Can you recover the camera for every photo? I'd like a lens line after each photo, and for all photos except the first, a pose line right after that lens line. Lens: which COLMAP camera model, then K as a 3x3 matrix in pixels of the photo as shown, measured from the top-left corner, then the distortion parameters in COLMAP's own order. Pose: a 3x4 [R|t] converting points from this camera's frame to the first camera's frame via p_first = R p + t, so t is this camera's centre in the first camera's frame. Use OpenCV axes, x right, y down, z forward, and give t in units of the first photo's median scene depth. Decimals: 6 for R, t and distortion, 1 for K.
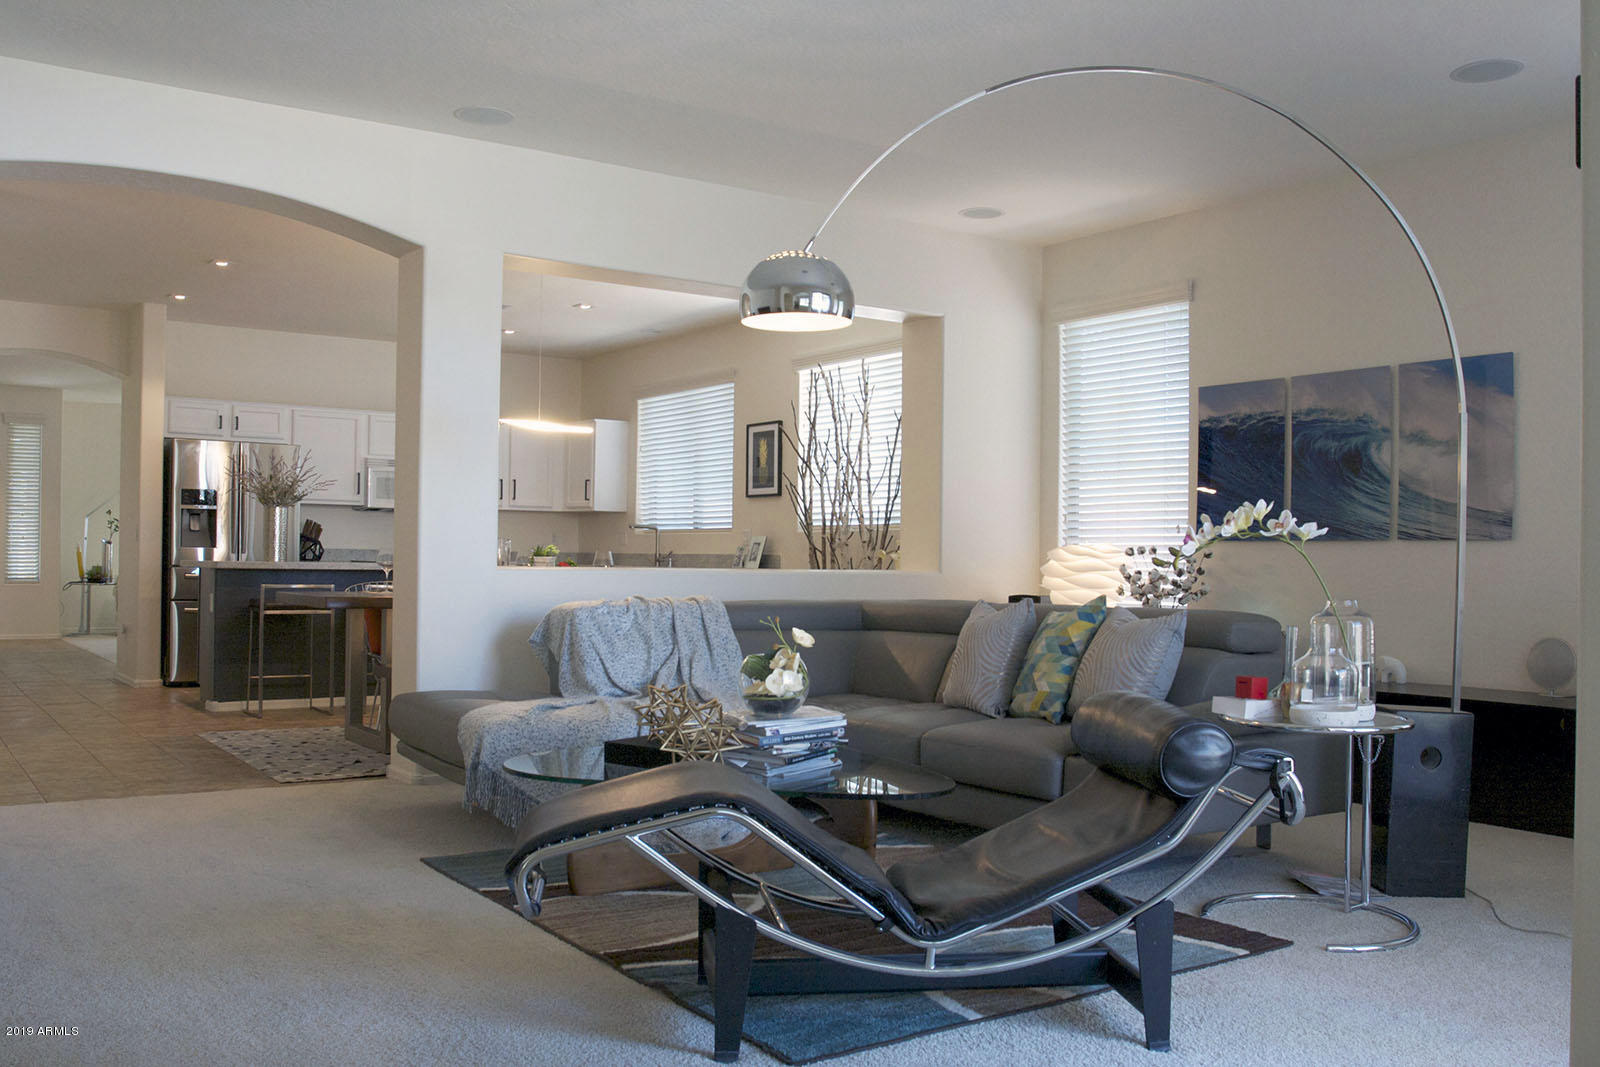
lens RADIAL K [[1363.2, 0, 800.0], [0, 1363.2, 533.5], [0, 0, 1]] dist [-0.090691, 0.086764]
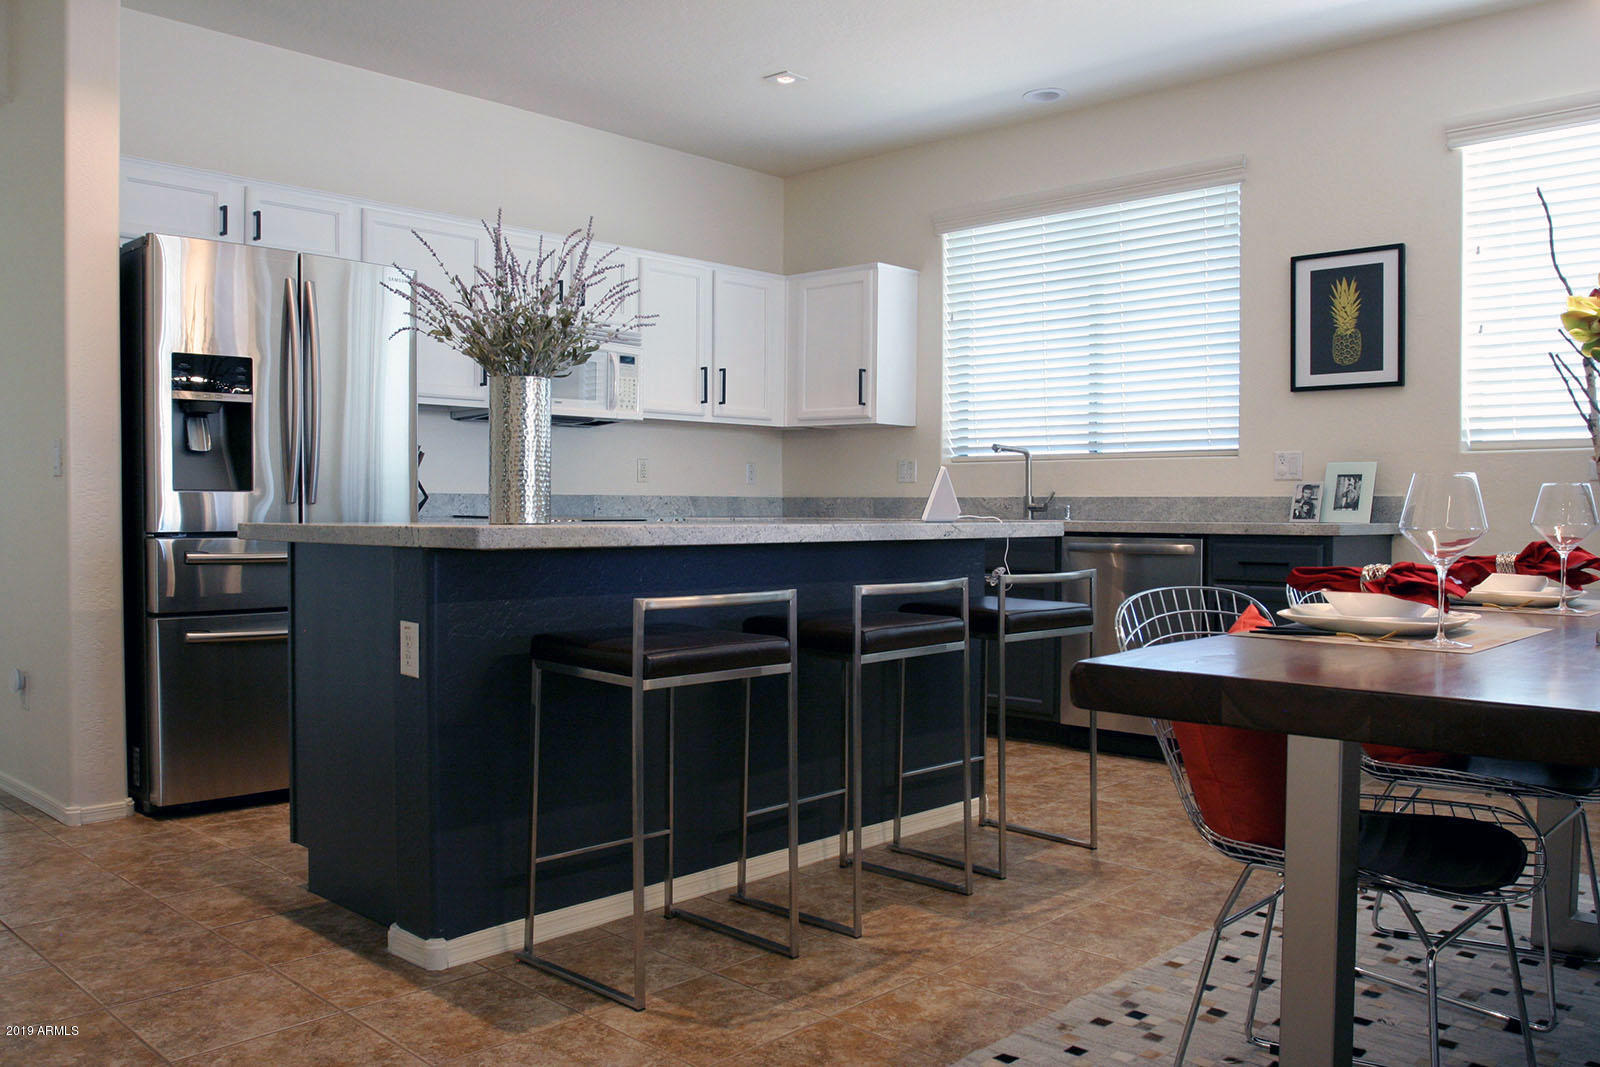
lens RADIAL K [[1278.4, 0, 800.0], [0, 1278.4, 533.5], [0, 0, 1]] dist [-0.088493, 0.063901]
pose [[0.979250, -0.014174, 0.202160, -0.341513], [0.005831, 0.999109, 0.041805, 0.007941], [-0.202572, -0.039759, 0.978460, 0.560197]]
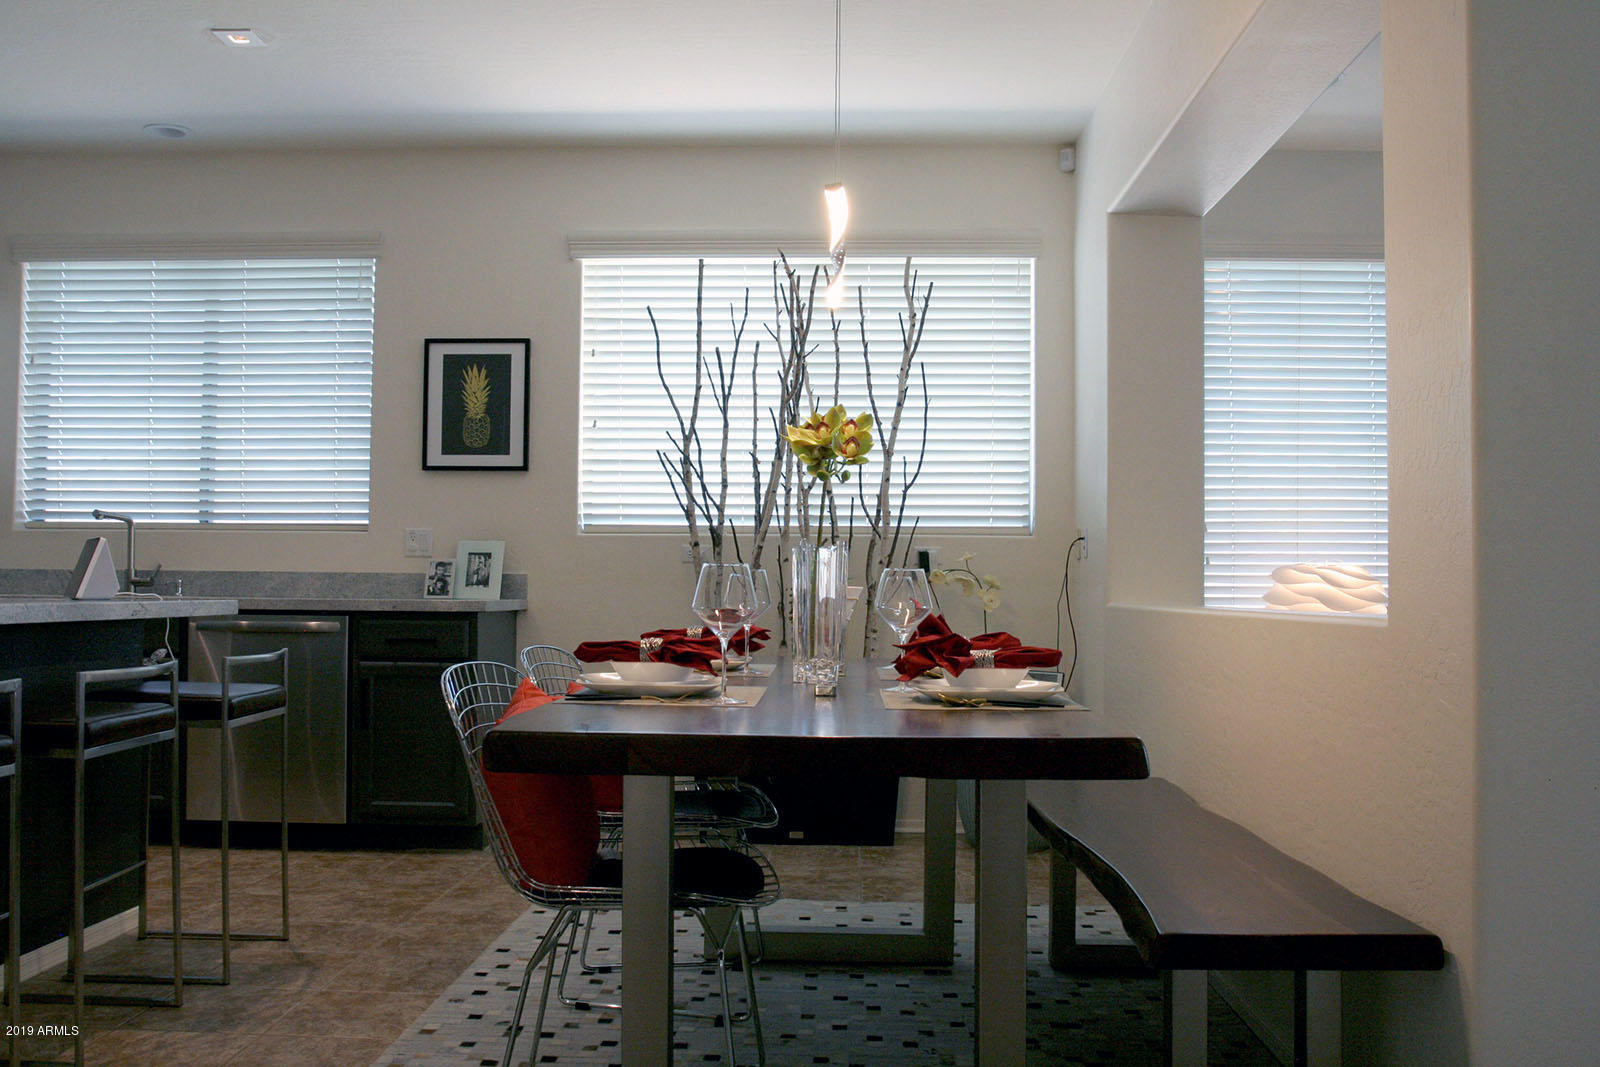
lens RADIAL K [[1363.2, 0, 800.0], [0, 1363.2, 533.5], [0, 0, 1]] dist [-0.090691, 0.086764]
pose [[0.607077, 0.023275, 0.794302, -0.391051], [-0.015885, 0.999727, -0.017154, 0.006341], [-0.794484, -0.002204, 0.607281, 0.559787]]
